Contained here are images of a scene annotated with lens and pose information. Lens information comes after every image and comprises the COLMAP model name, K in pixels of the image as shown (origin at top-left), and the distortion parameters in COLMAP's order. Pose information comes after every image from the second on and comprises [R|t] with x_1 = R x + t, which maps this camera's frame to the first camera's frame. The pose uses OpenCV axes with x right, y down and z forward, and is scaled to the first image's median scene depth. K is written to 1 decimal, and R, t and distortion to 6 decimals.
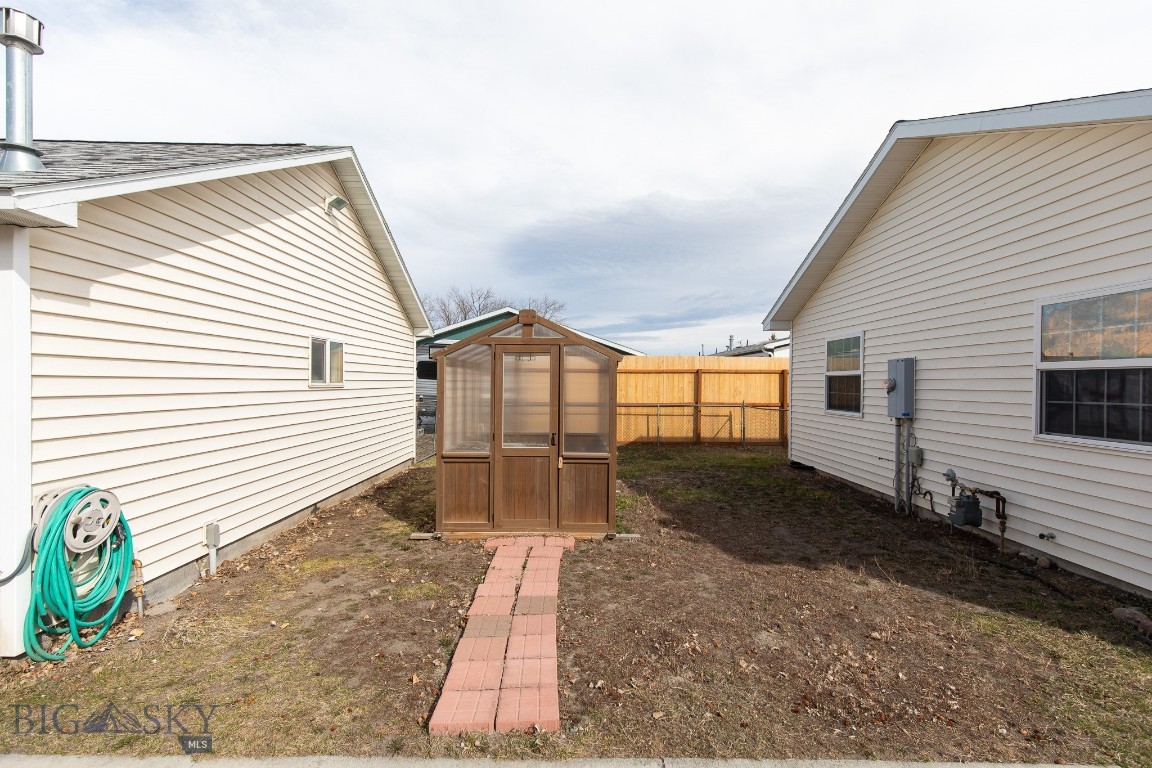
lens RADIAL K [[520.2, 0, 582.1], [0, 520.2, 387.9], [0, 0, 1]] dist [0.008177, -0.001076]
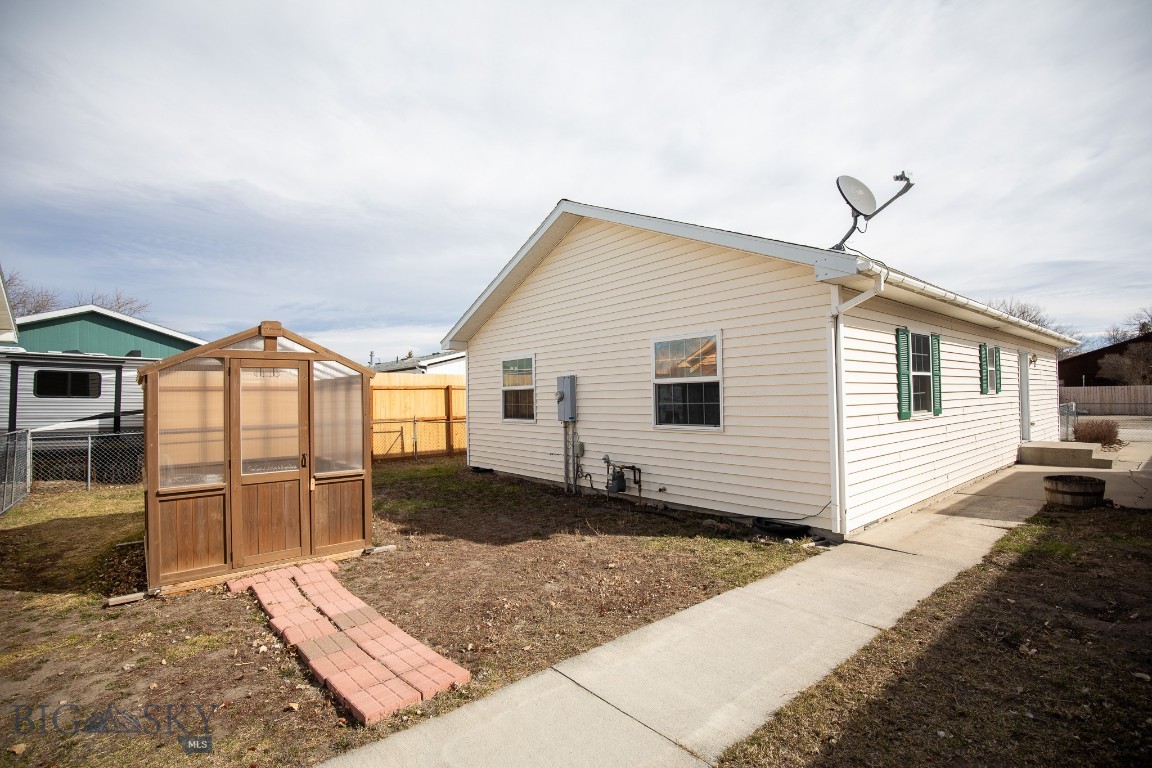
lens RADIAL K [[534.5, 0, 581.5], [0, 534.5, 388.5], [0, 0, 1]] dist [-0.027197, 0.000300]
pose [[0.759972, -0.012191, 0.649842, -0.293075], [0.032430, 0.999290, -0.019179, 0.003185], [-0.649147, 0.035650, 0.759827, -0.059423]]
